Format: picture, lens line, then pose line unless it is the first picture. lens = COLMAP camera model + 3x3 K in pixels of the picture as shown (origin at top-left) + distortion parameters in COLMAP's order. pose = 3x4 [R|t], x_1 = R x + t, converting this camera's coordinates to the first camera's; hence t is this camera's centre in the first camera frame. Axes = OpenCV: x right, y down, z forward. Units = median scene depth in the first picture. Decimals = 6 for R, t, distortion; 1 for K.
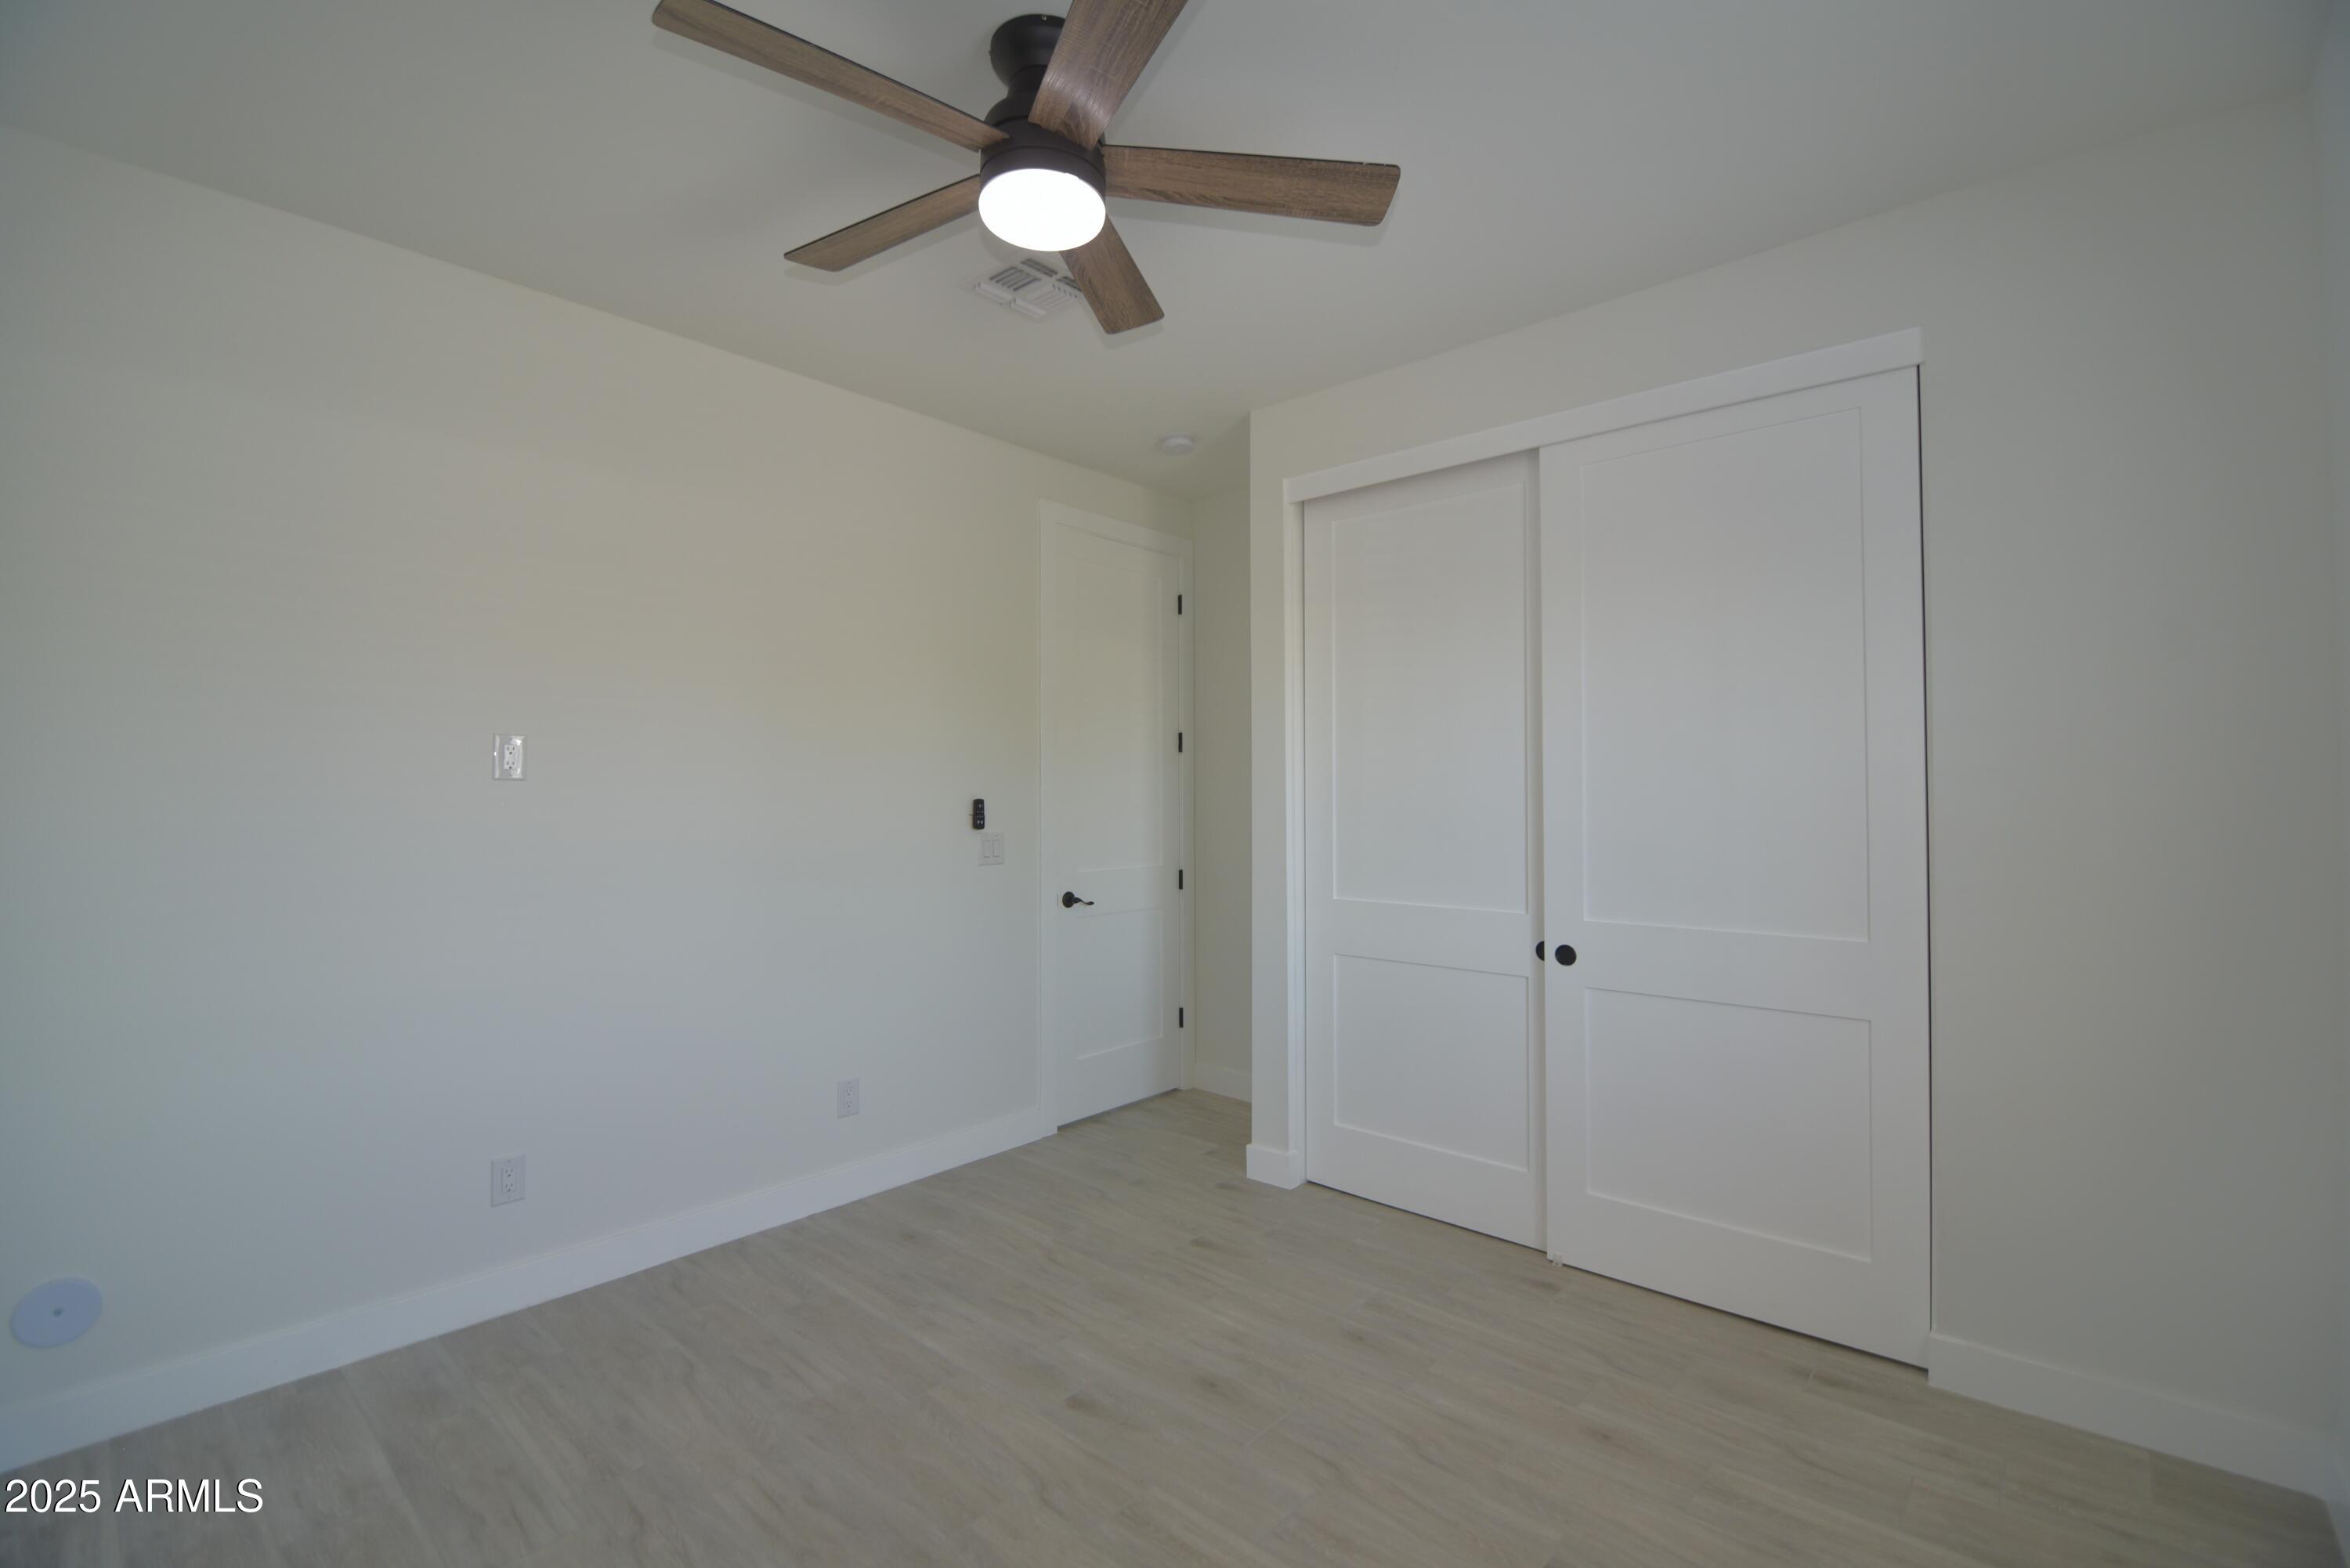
lens RADIAL K [[1048.3, 0, 1169.7], [0, 1048.3, 781.4], [0, 0, 1]] dist [0.010213, -0.013439]
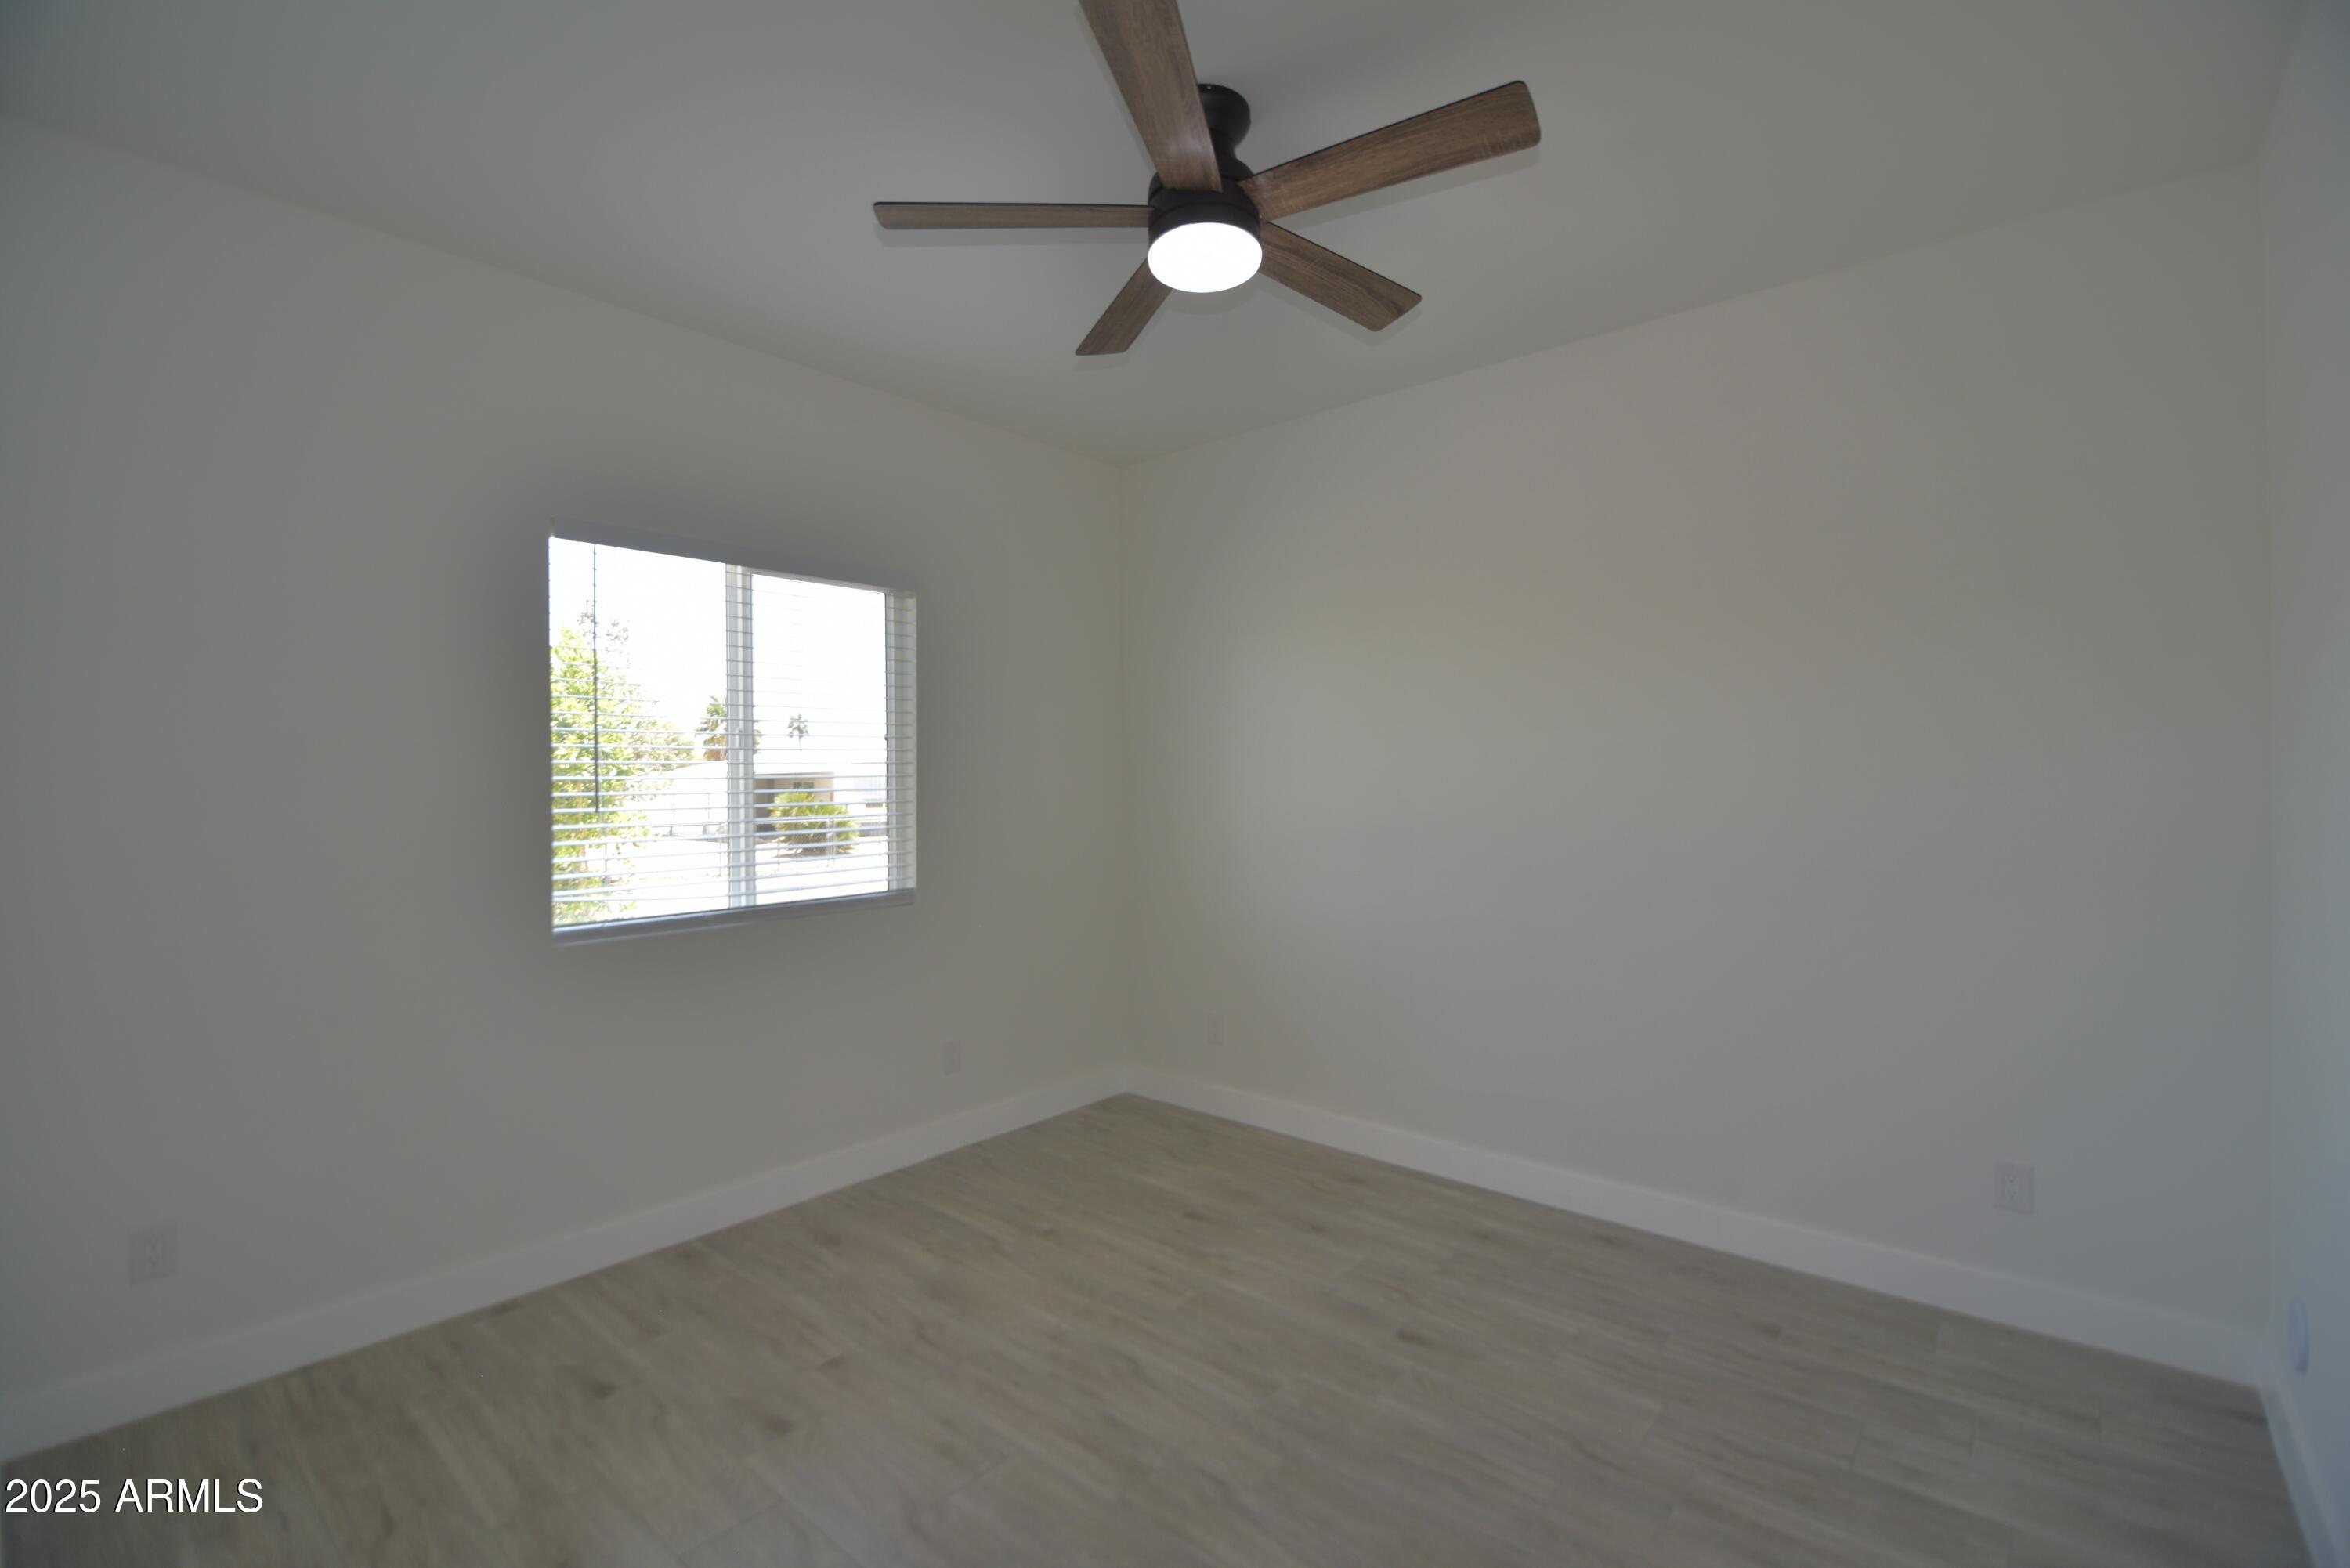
lens RADIAL K [[1048.3, 0, 1169.7], [0, 1048.3, 781.4], [0, 0, 1]] dist [0.010213, -0.013439]
pose [[-0.999631, 0.007666, -0.026072, -0.032791], [0.008115, 0.999820, -0.017140, 0.022092], [0.025936, -0.017345, -0.999513, 1.423998]]
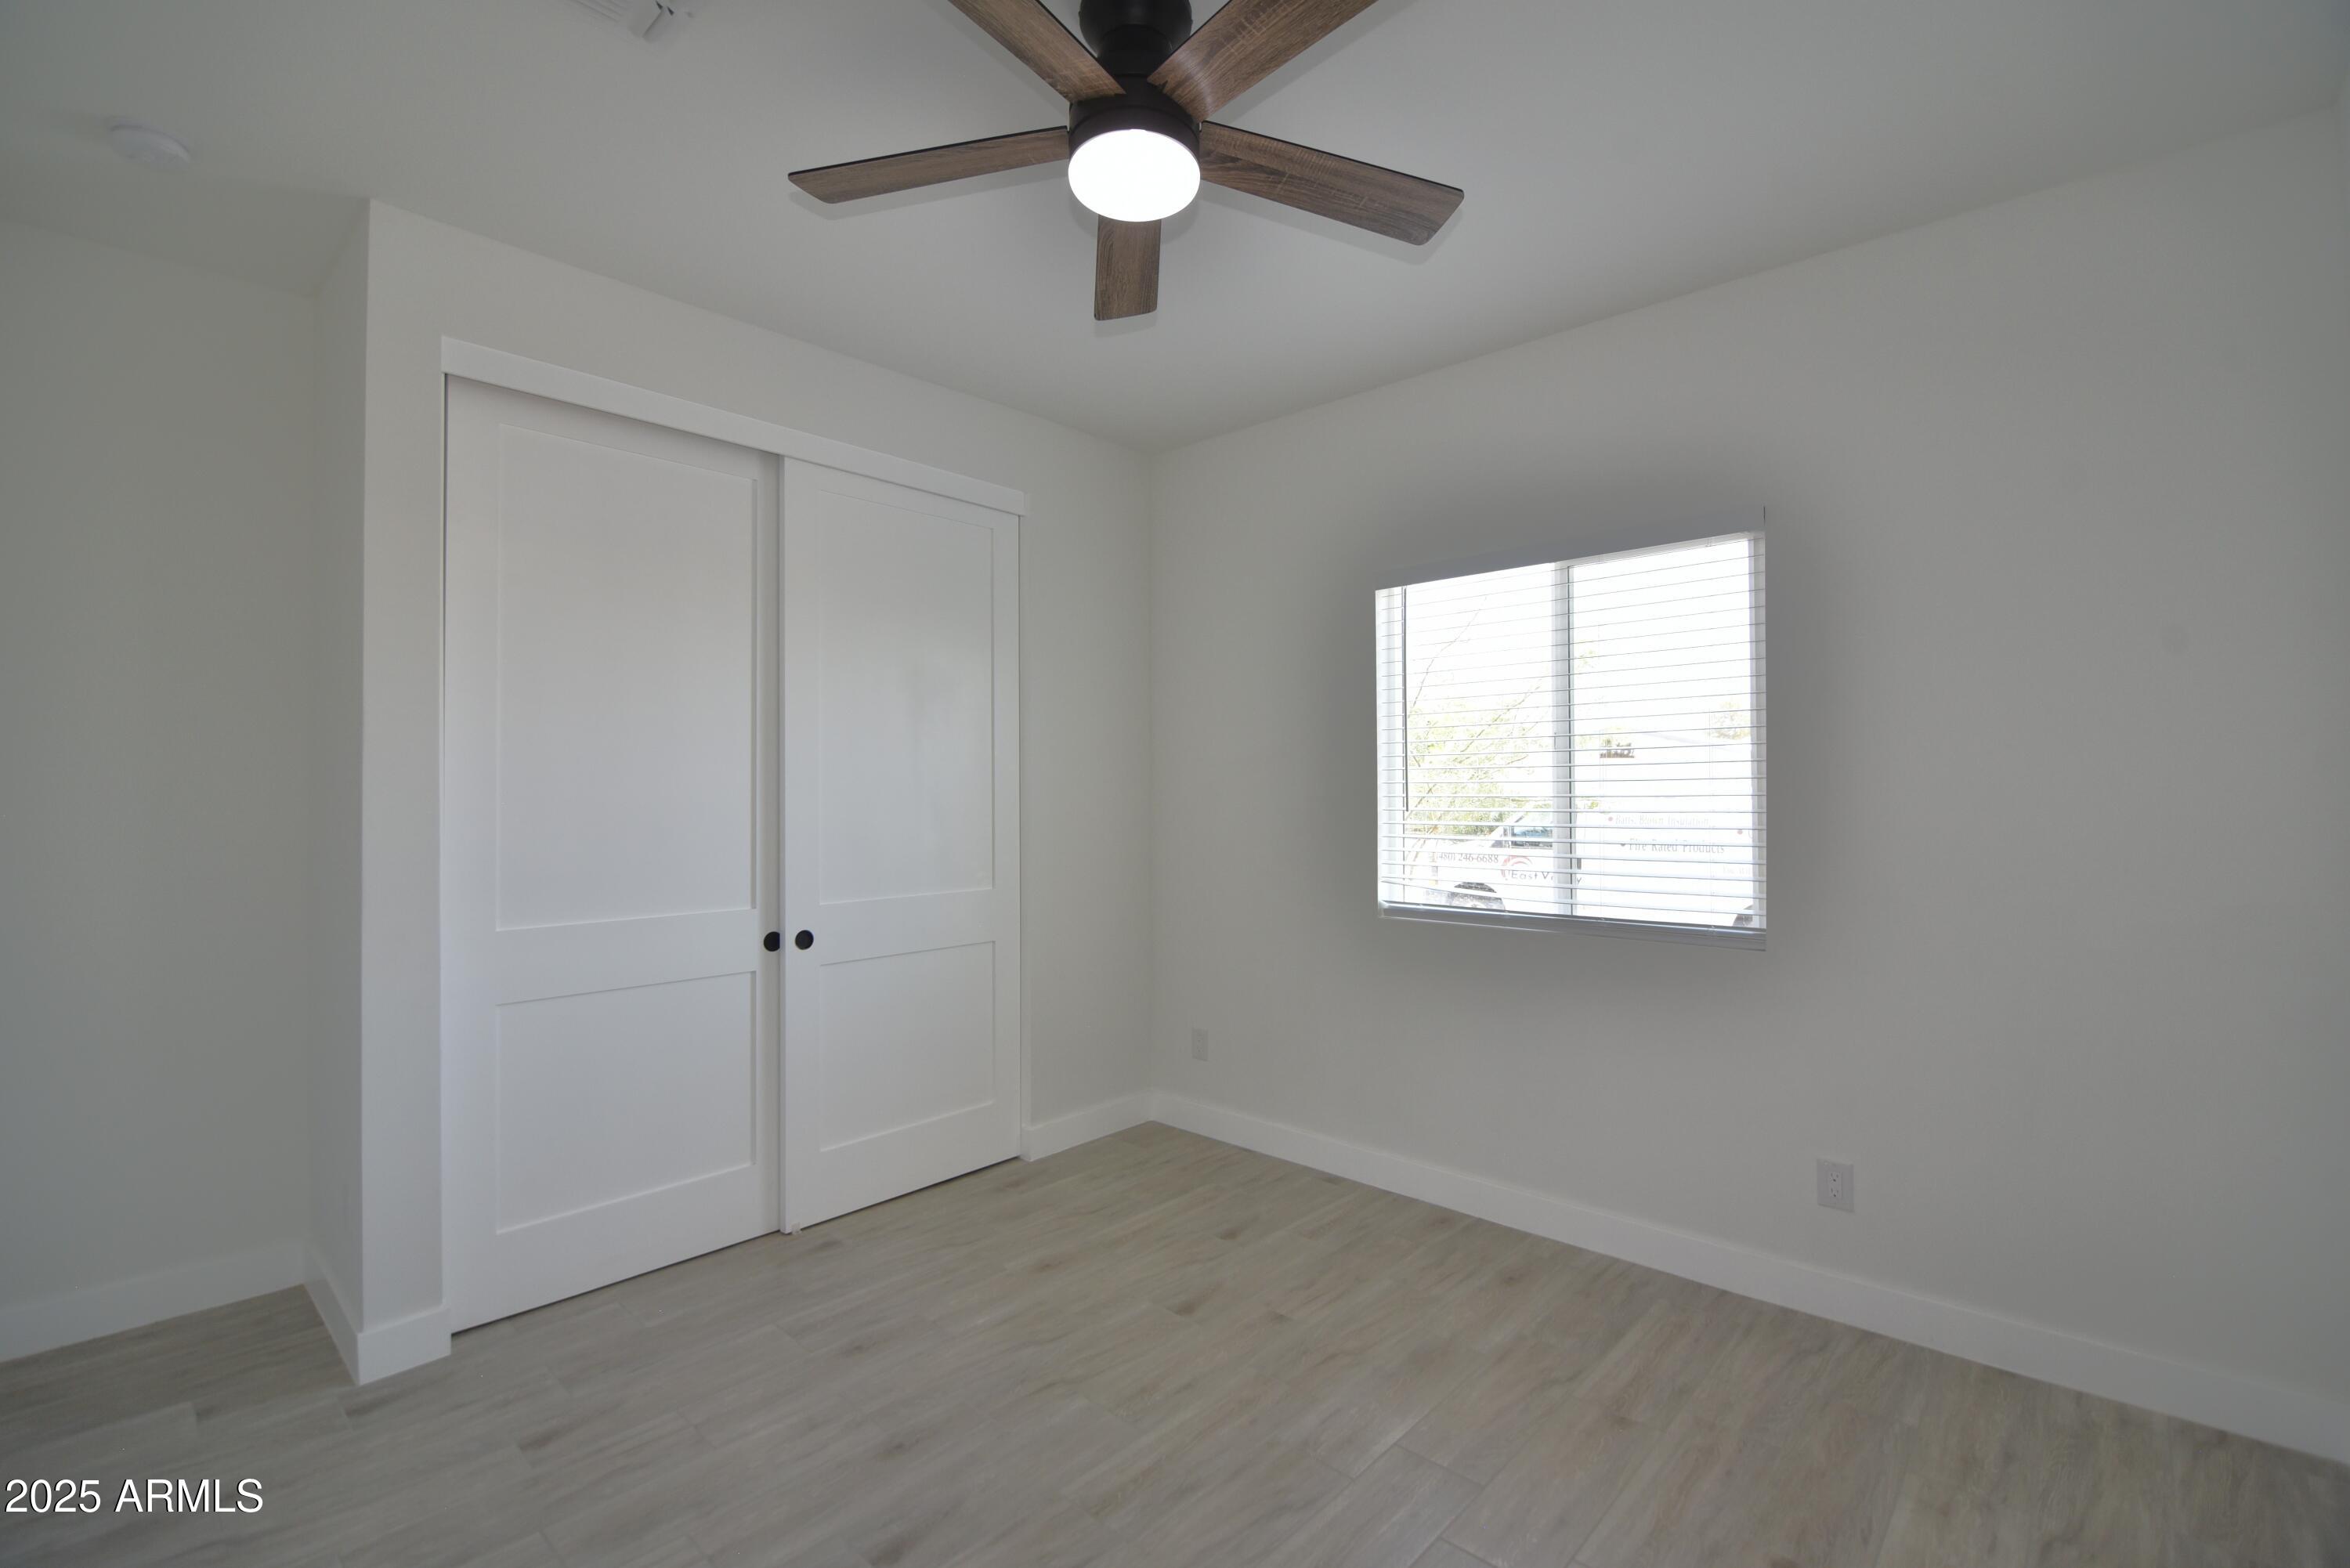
lens RADIAL K [[1048.3, 0, 1169.7], [0, 1048.3, 781.4], [0, 0, 1]] dist [0.010213, -0.013439]
pose [[0.014724, 0.008767, 0.999853, -0.724535], [-0.011272, 0.999899, -0.008602, 0.008687], [-0.999828, -0.011144, 0.014821, 0.640867]]
